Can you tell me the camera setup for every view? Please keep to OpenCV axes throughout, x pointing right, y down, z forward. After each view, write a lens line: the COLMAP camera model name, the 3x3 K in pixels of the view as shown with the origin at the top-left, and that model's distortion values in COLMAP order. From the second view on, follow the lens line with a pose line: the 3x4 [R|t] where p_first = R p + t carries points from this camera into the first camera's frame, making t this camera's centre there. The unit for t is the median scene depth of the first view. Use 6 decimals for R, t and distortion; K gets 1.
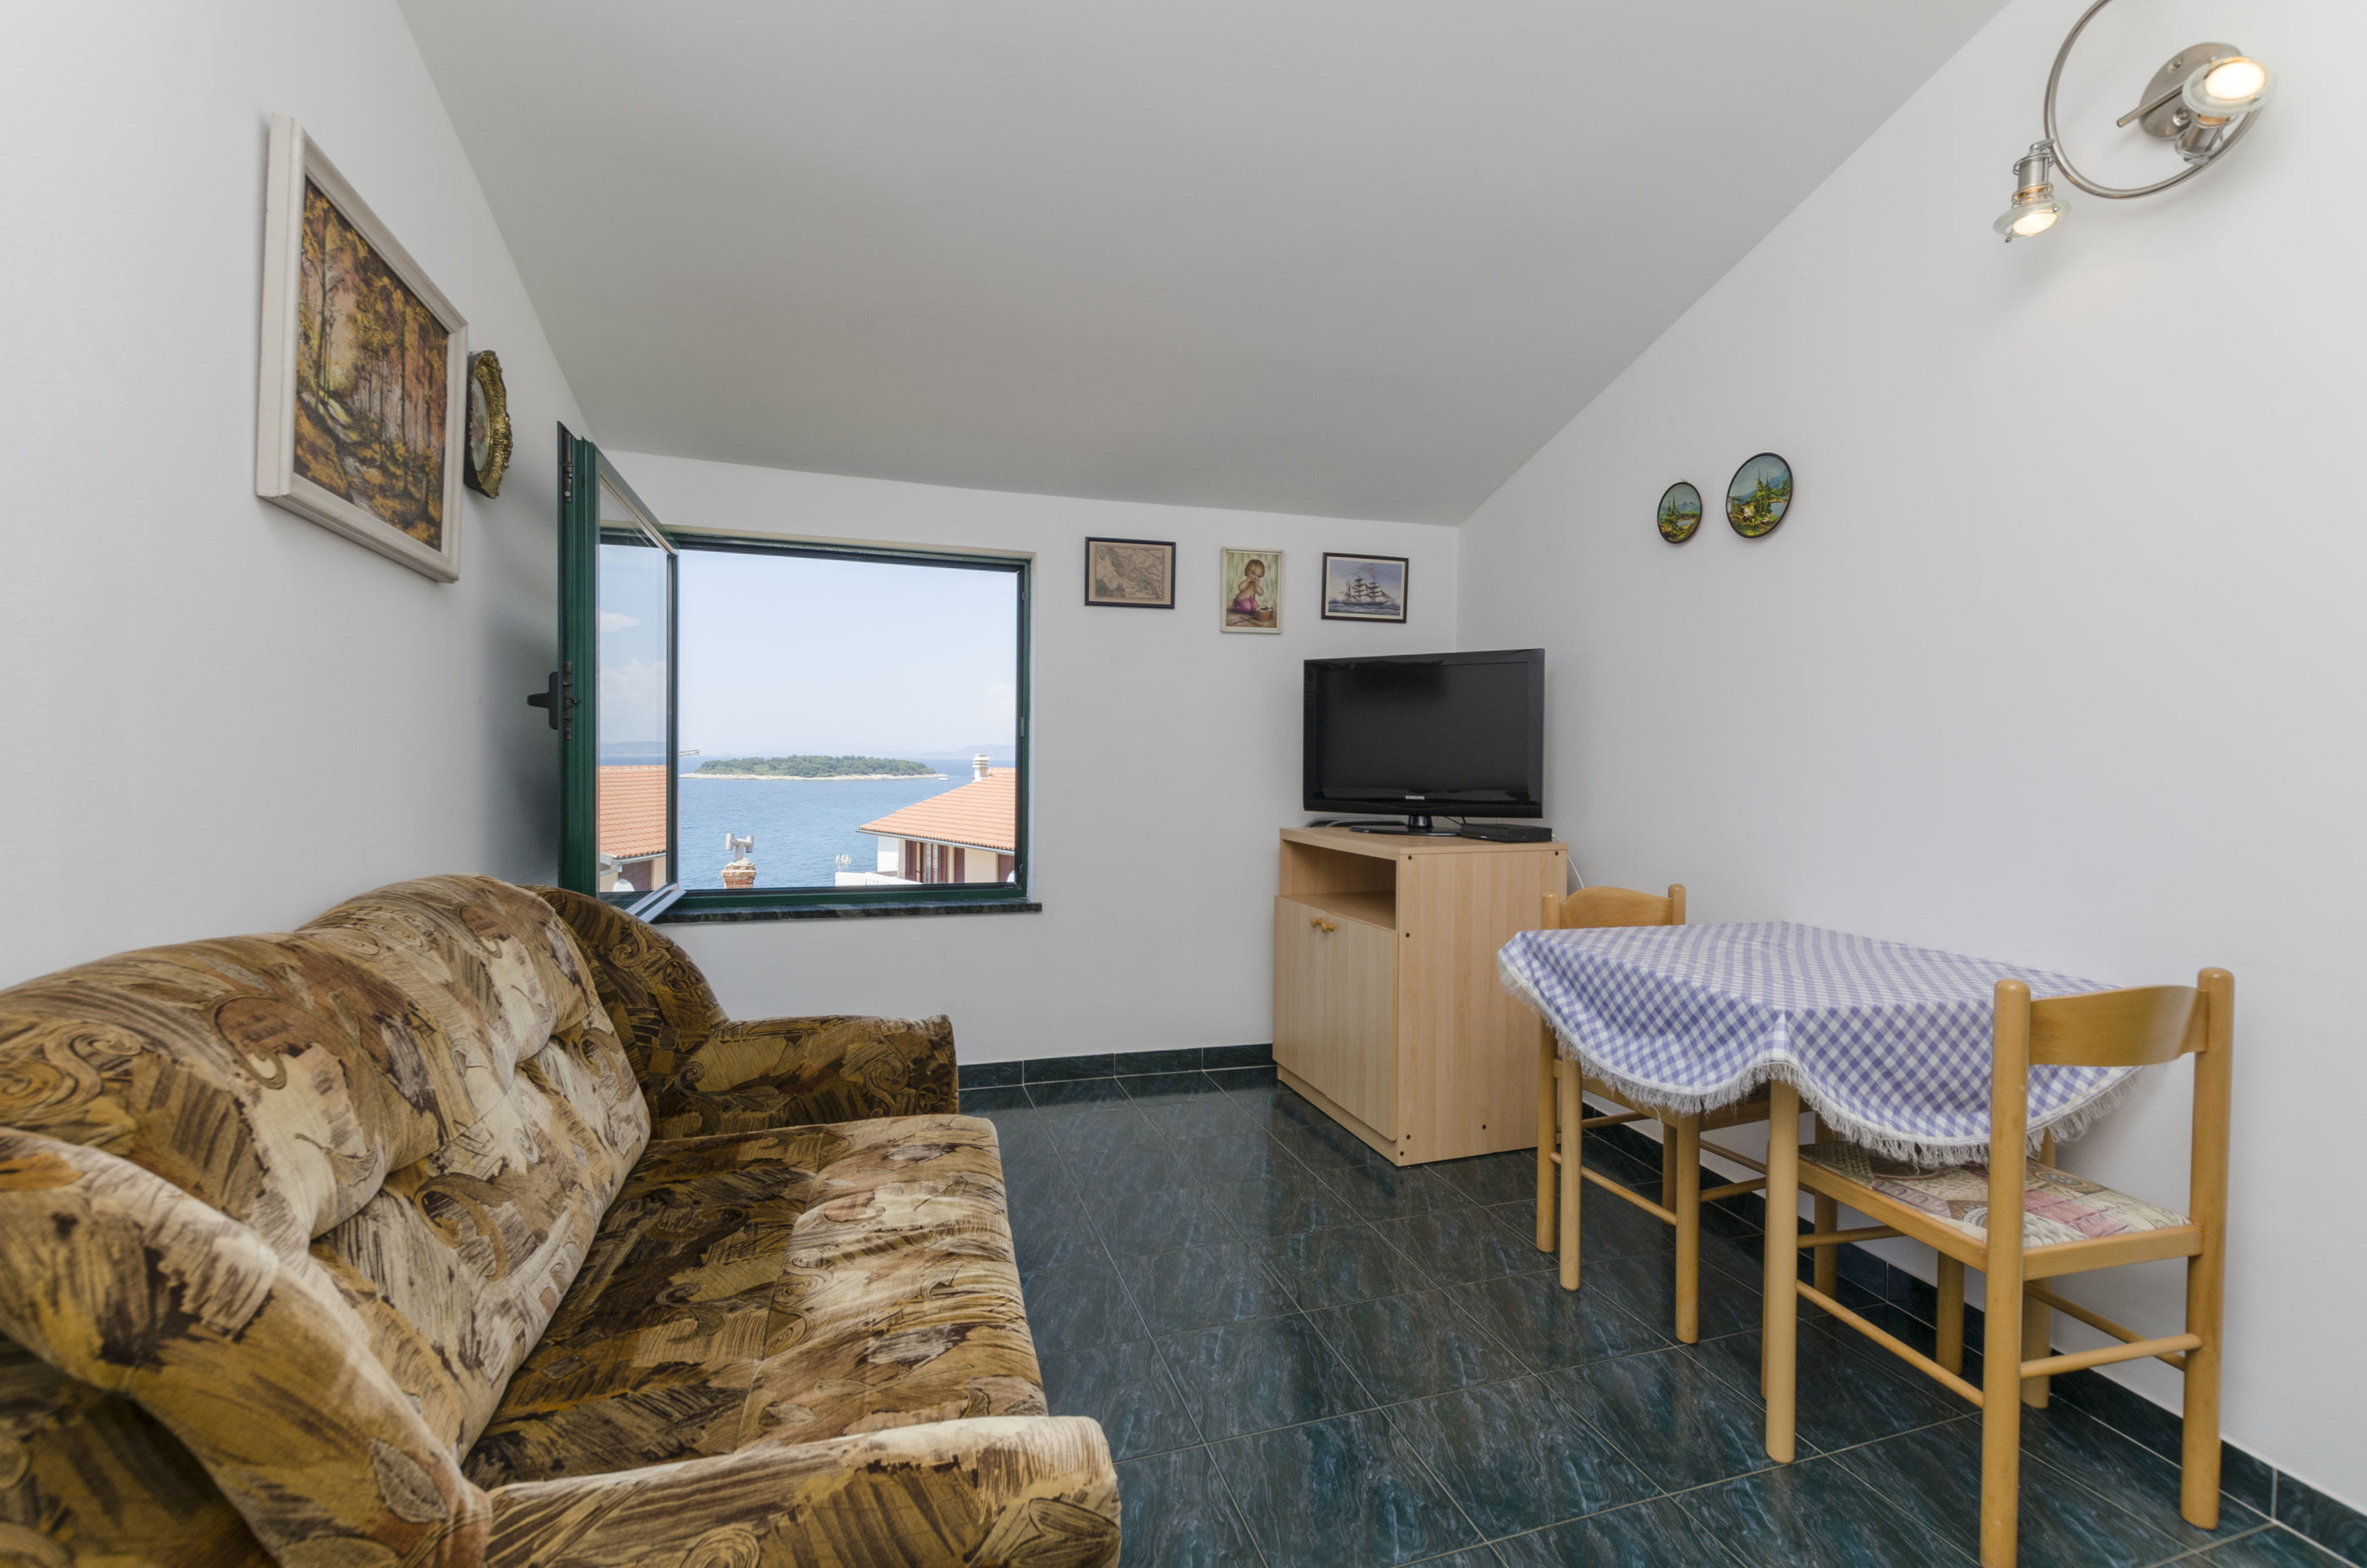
lens RADIAL K [[1048.3, 0, 1177.5], [0, 1048.3, 774.2], [0, 0, 1]] dist [0.014317, -0.004044]
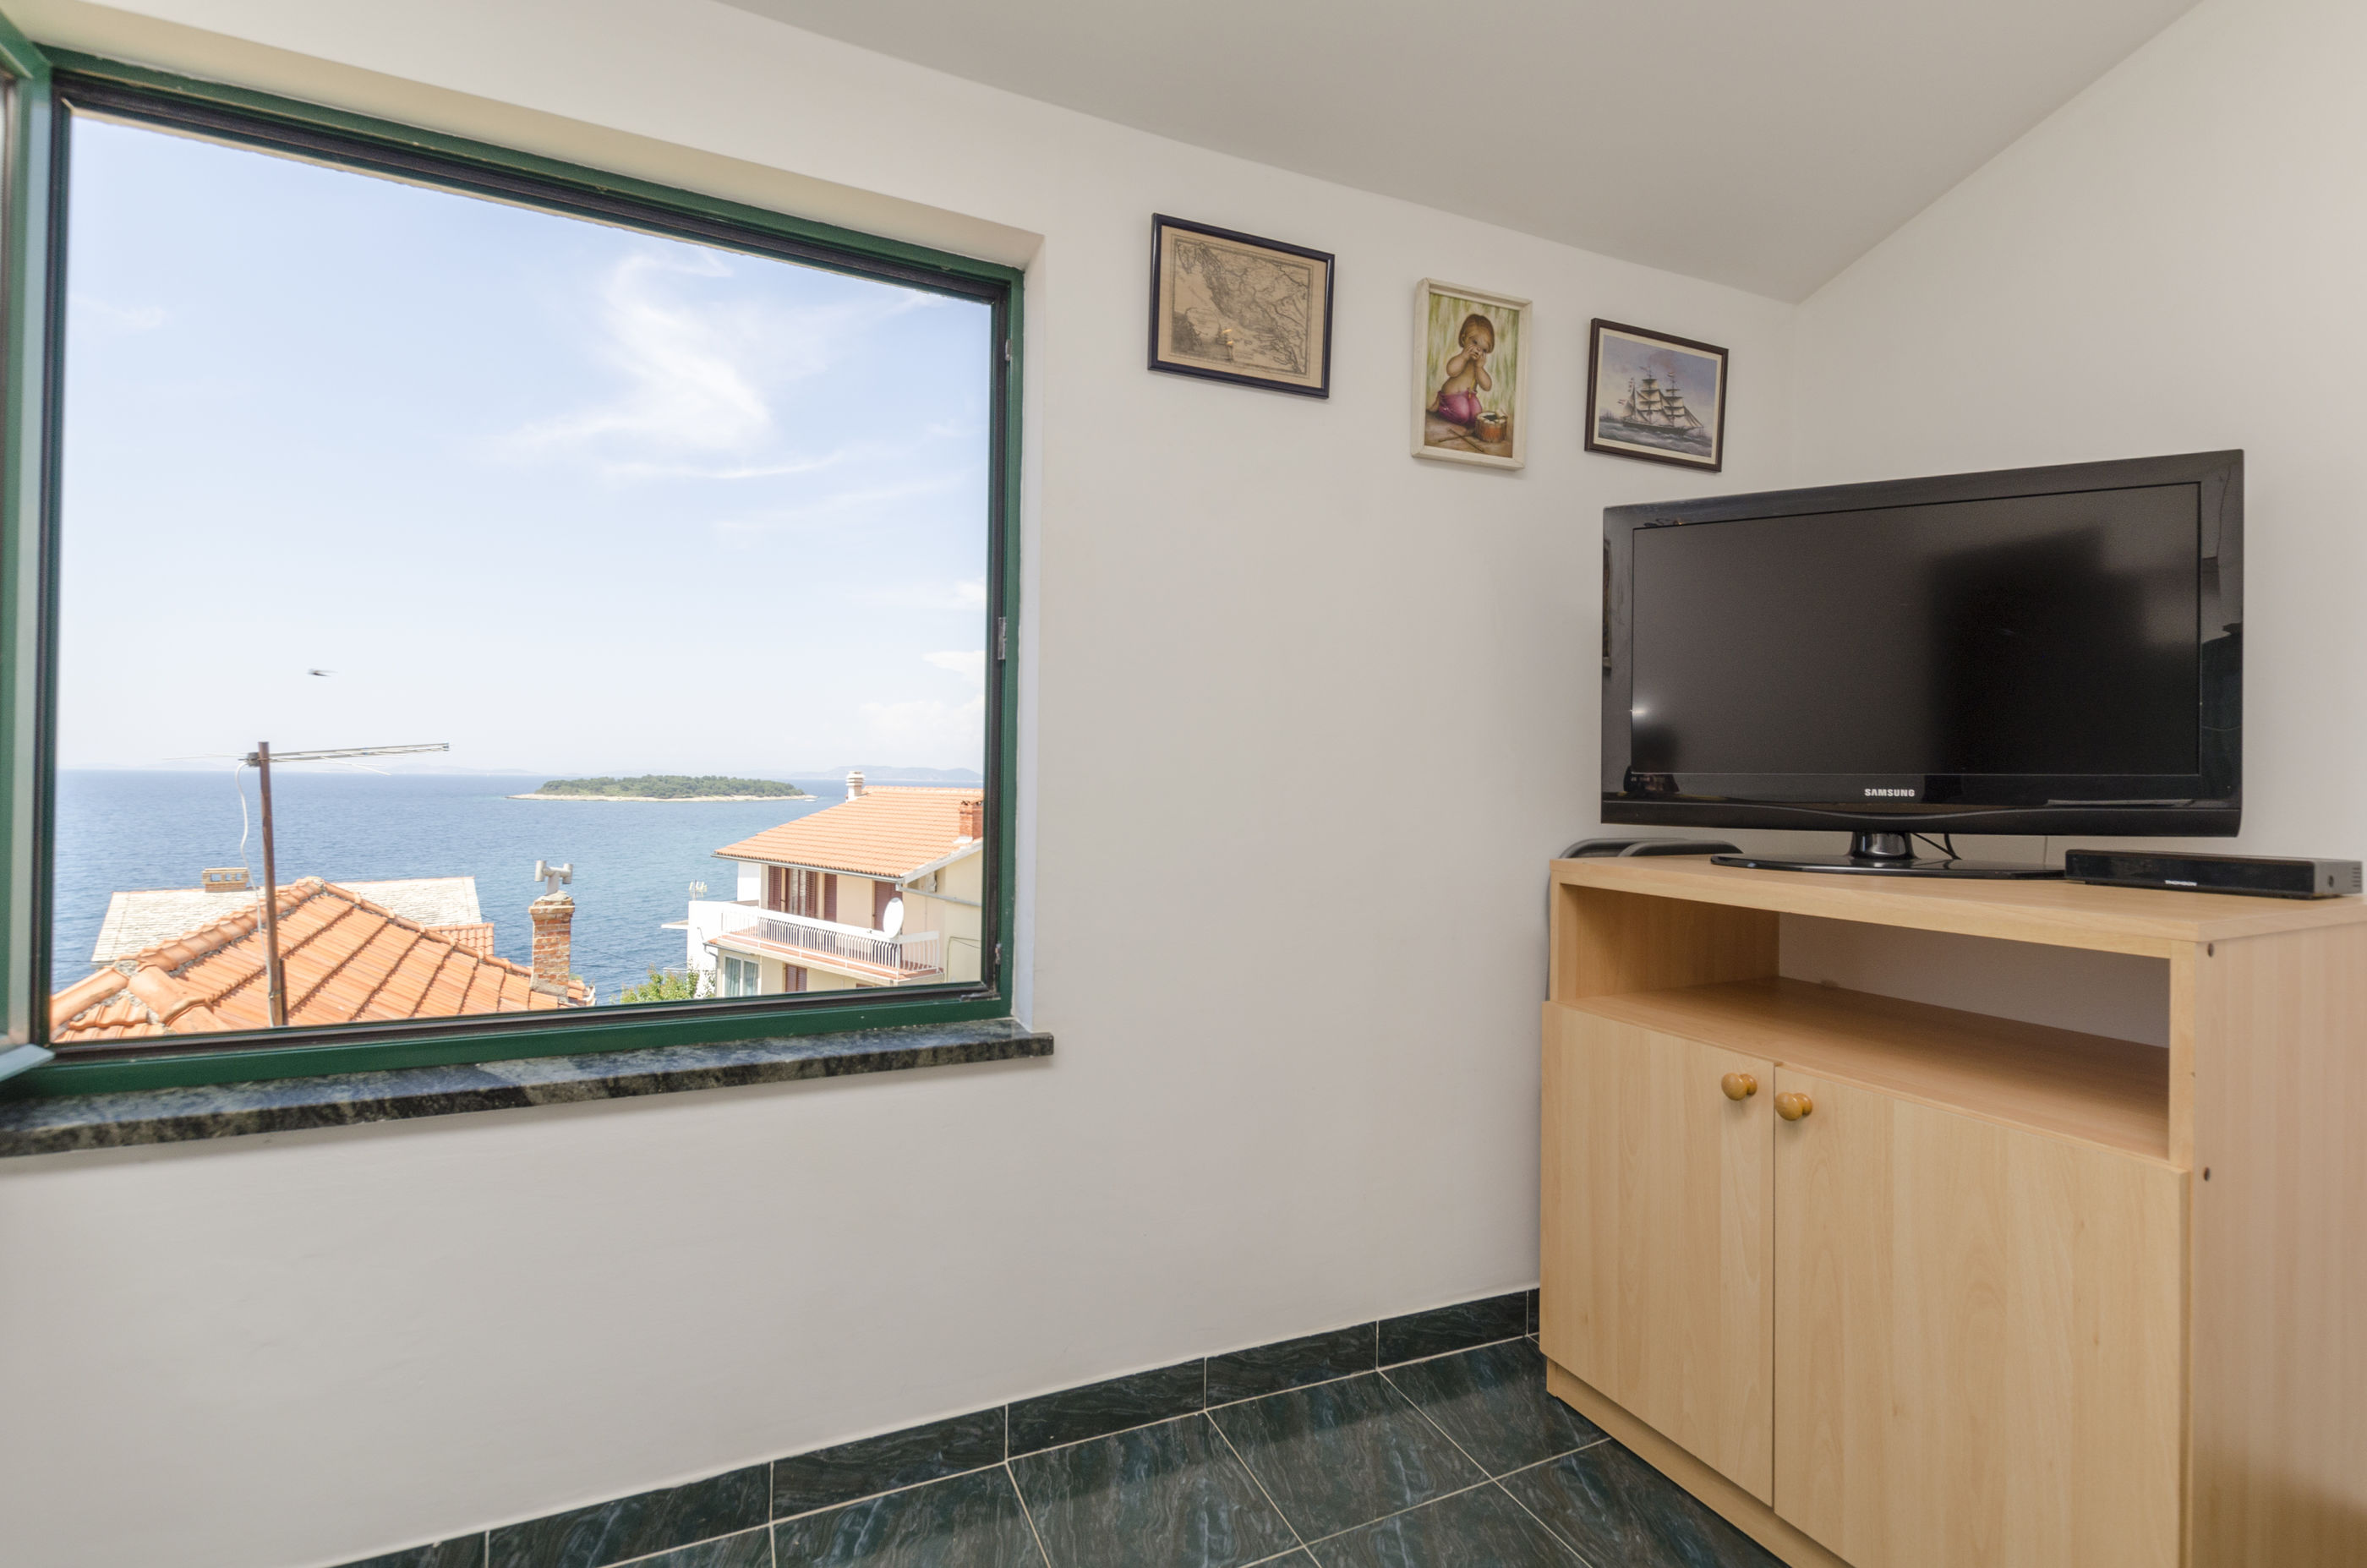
lens RADIAL K [[1048.3, 0, 1173.0], [0, 1048.3, 743.1], [0, 0, 1]] dist [0.014317, -0.004044]
pose [[0.975398, 0.028013, 0.218663, -0.168638], [-0.035691, 0.998874, 0.031240, -0.012753], [-0.217542, -0.038276, 0.975300, 0.534082]]
